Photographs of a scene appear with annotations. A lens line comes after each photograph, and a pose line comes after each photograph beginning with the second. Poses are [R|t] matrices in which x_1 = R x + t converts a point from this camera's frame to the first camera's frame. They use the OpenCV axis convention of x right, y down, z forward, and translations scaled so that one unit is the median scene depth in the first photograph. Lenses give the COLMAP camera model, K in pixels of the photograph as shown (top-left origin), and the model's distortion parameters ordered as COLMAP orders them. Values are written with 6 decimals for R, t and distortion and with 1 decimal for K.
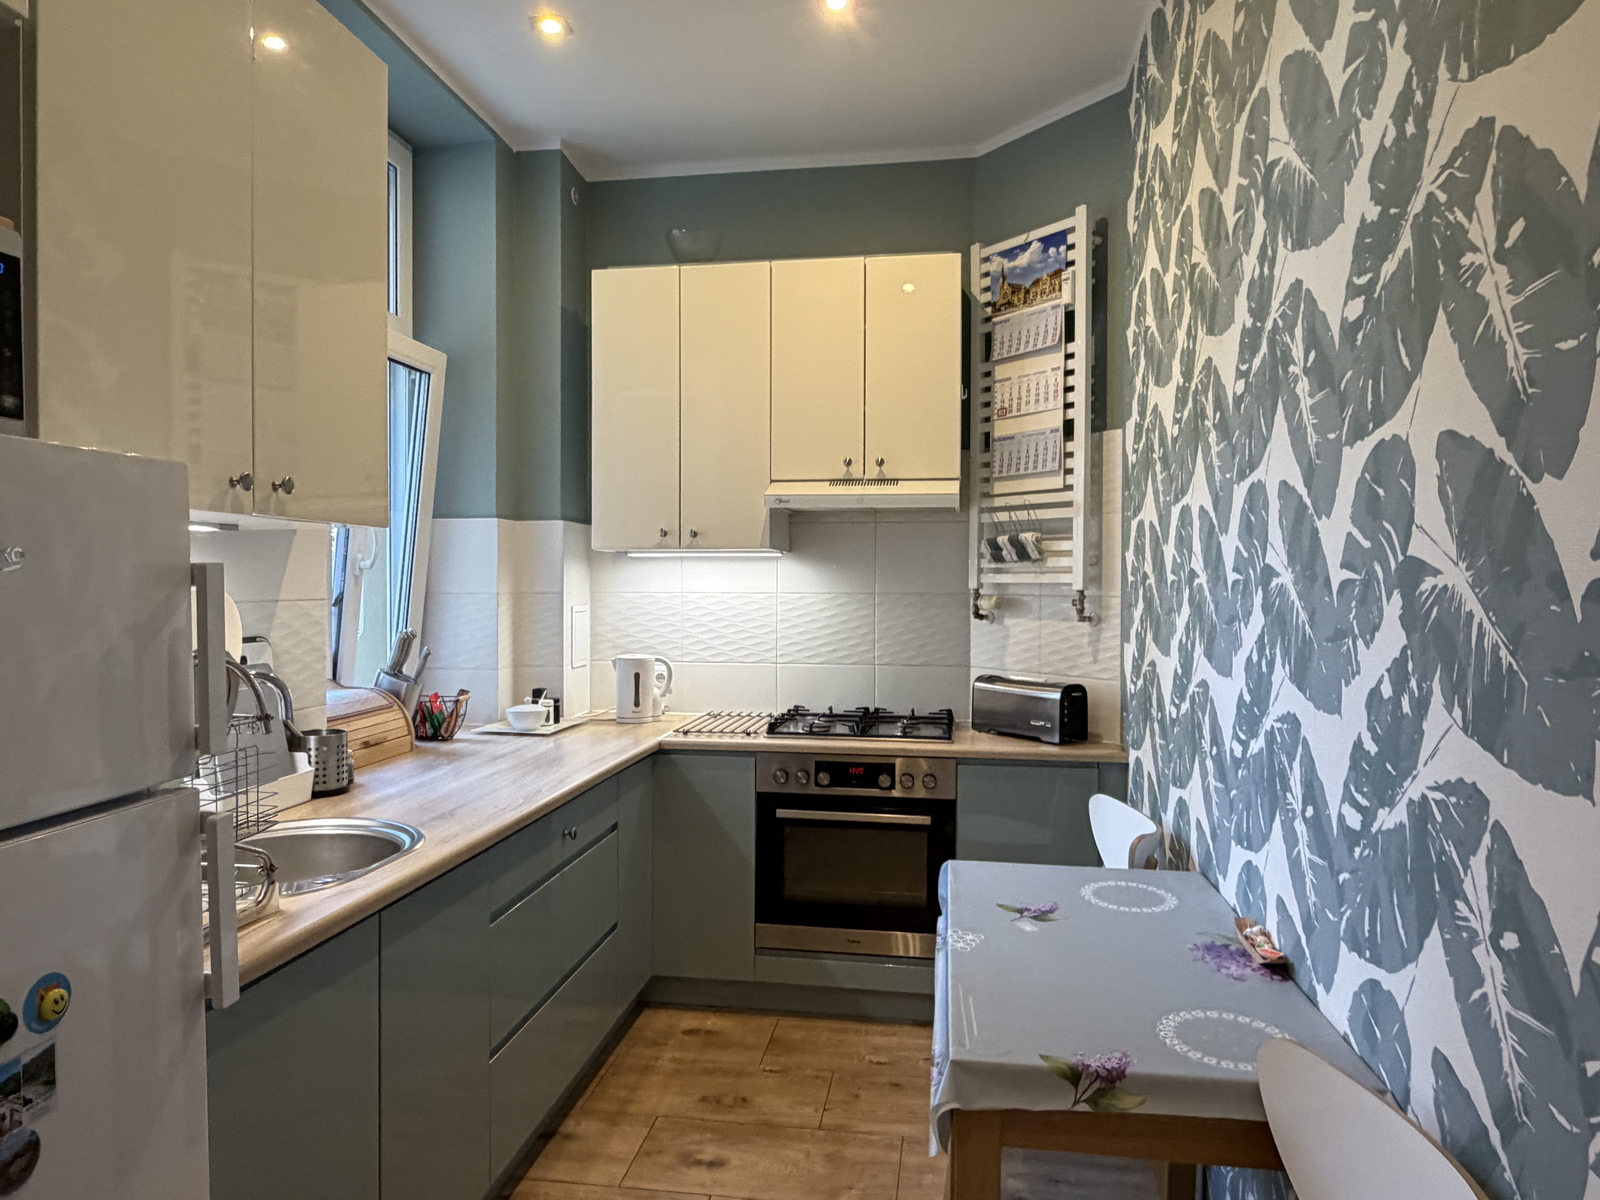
lens RADIAL K [[1044.2, 0, 797.9], [0, 1044.2, 599.3], [0, 0, 1]] dist [-0.000728, 0.000076]
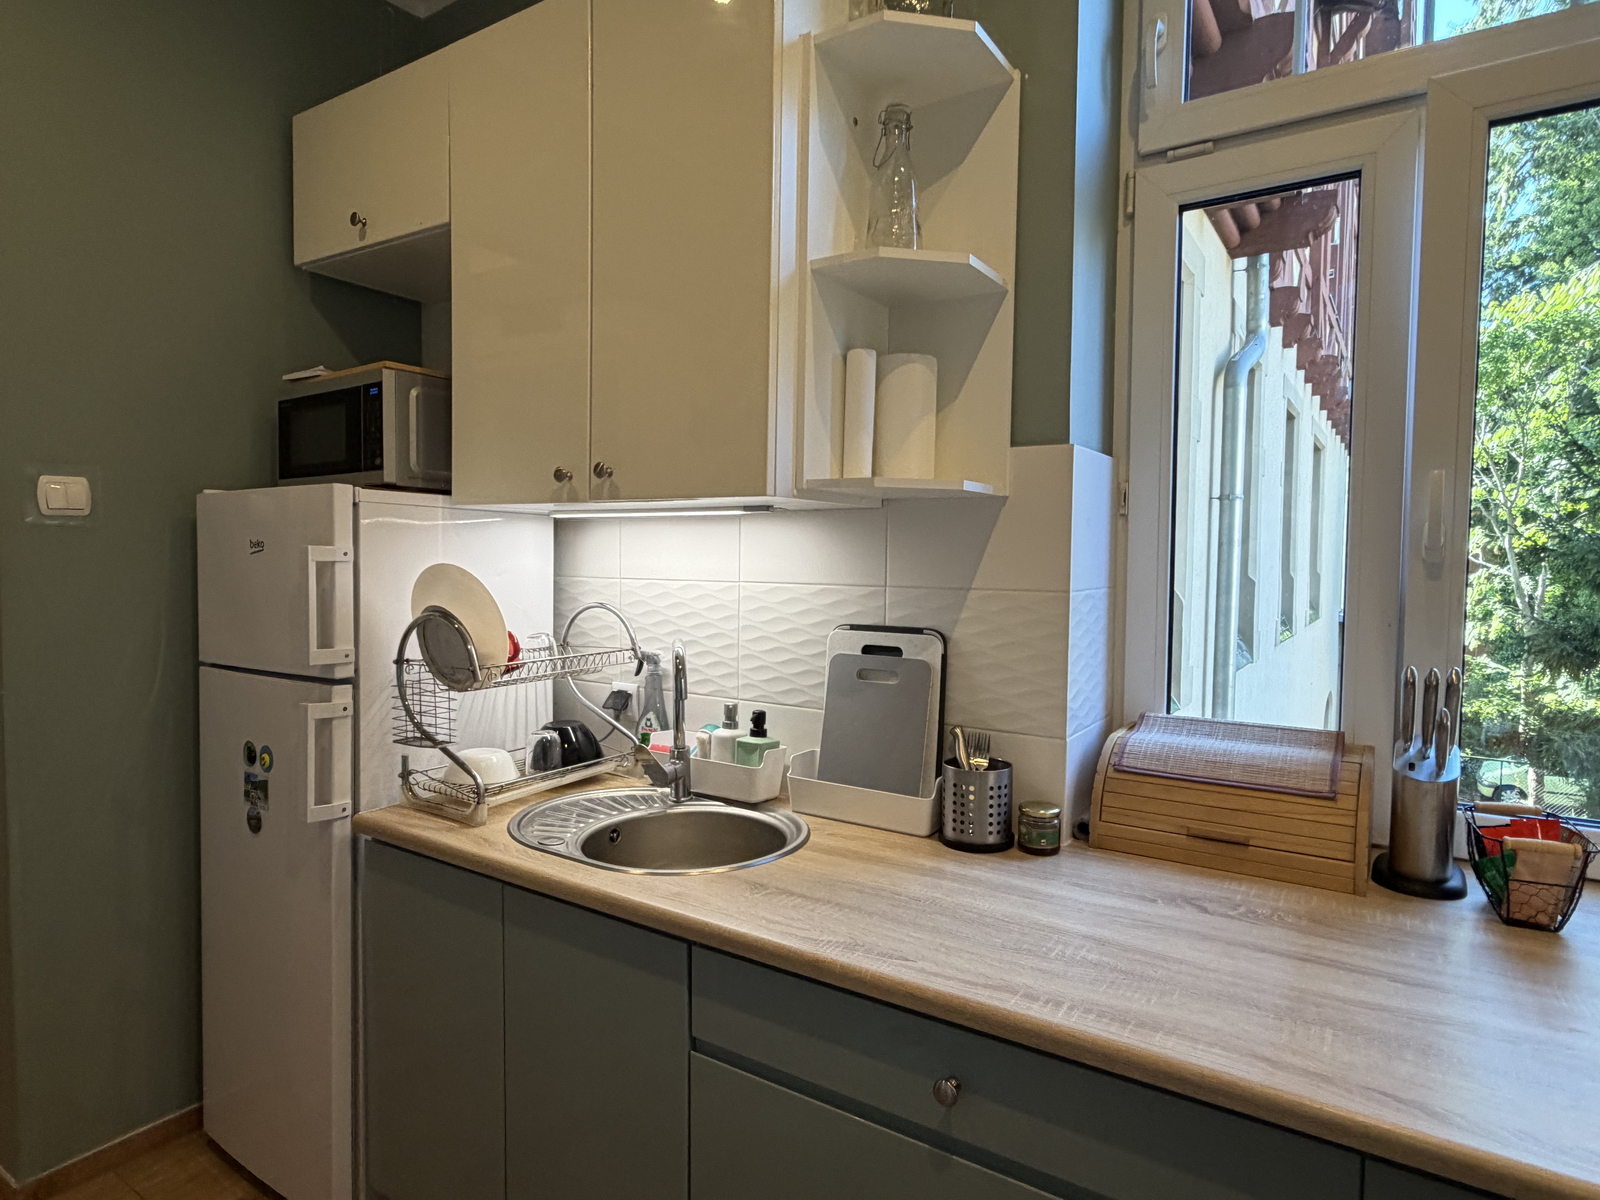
lens RADIAL K [[891.2, 0, 807.6], [0, 891.2, 595.9], [0, 0, 1]] dist [0.002298, 0.000818]
pose [[-0.413213, 0.041113, -0.909706, 0.187573], [-0.027187, 0.997978, 0.057451, -0.029869], [0.910229, 0.048472, -0.411259, 1.145999]]
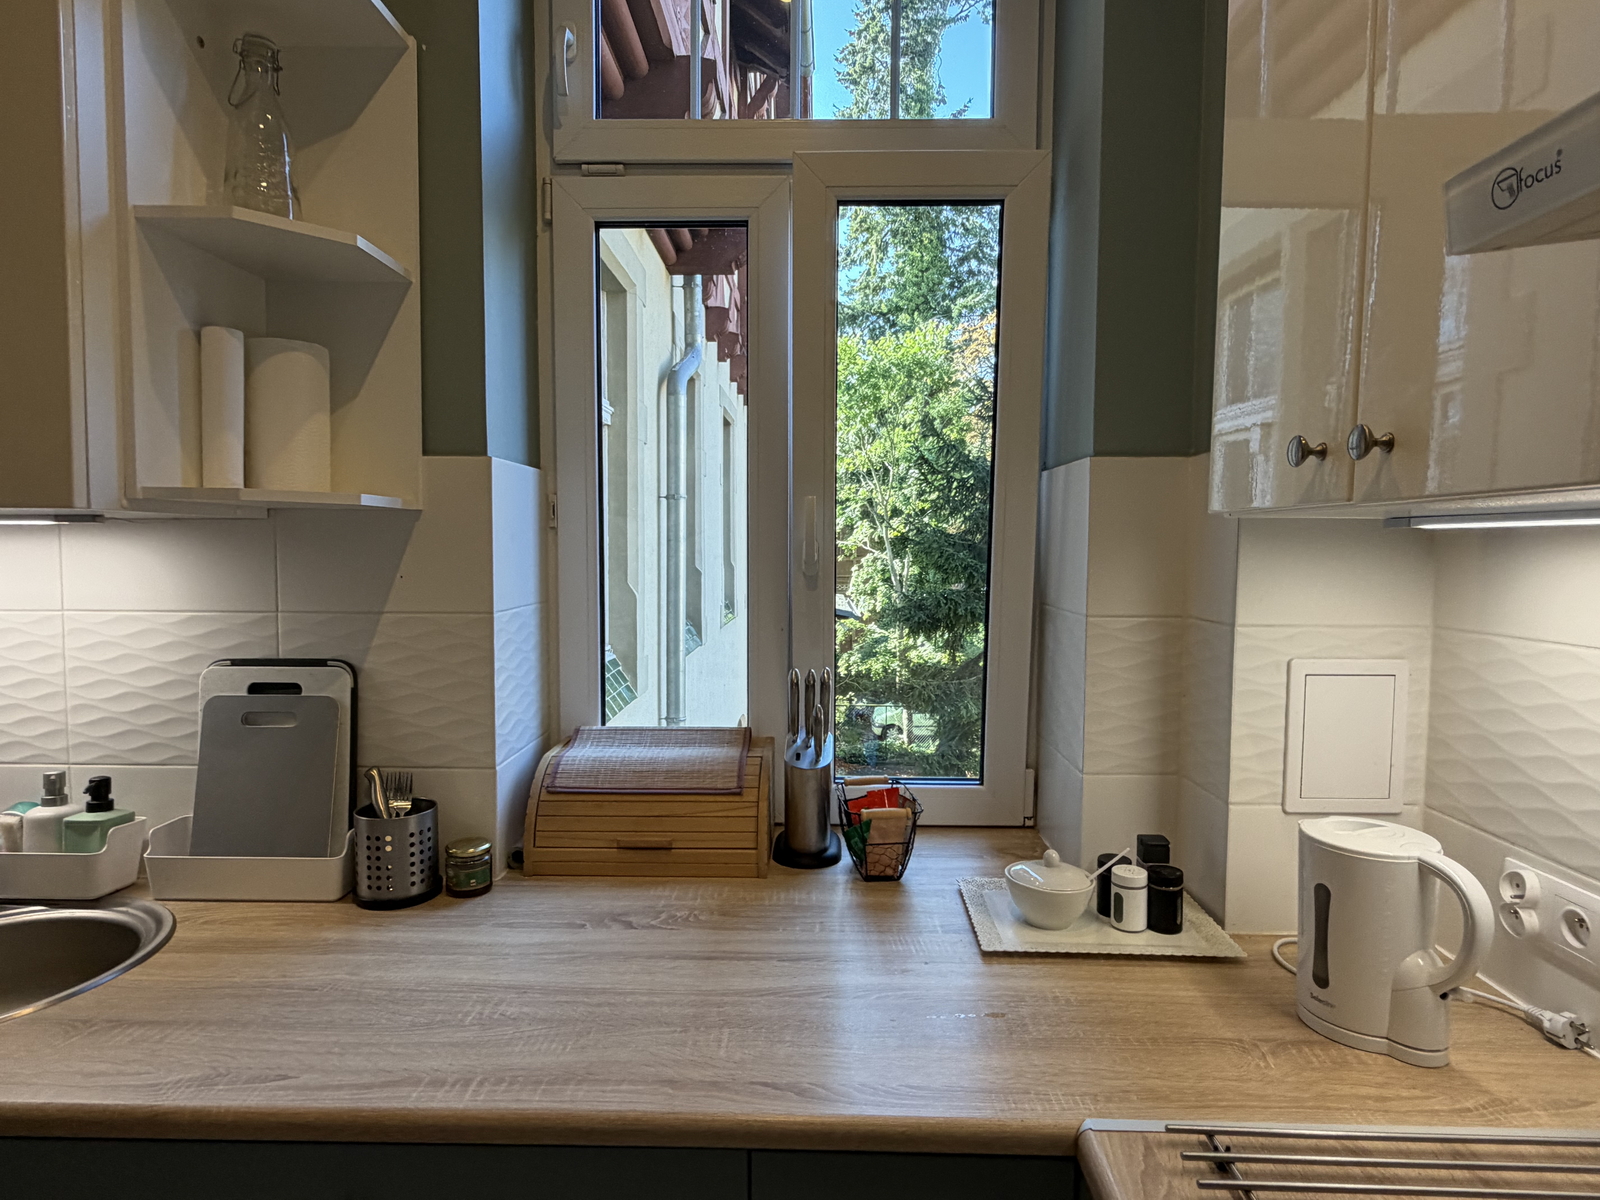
lens RADIAL K [[891.2, 0, 787.4], [0, 891.2, 596.8], [0, 0, 1]] dist [0.002298, 0.000818]
pose [[0.128488, 0.058757, -0.989969, 0.151347], [-0.023487, 0.998144, 0.056193, -0.050516], [0.991433, 0.016031, 0.129629, 1.173071]]
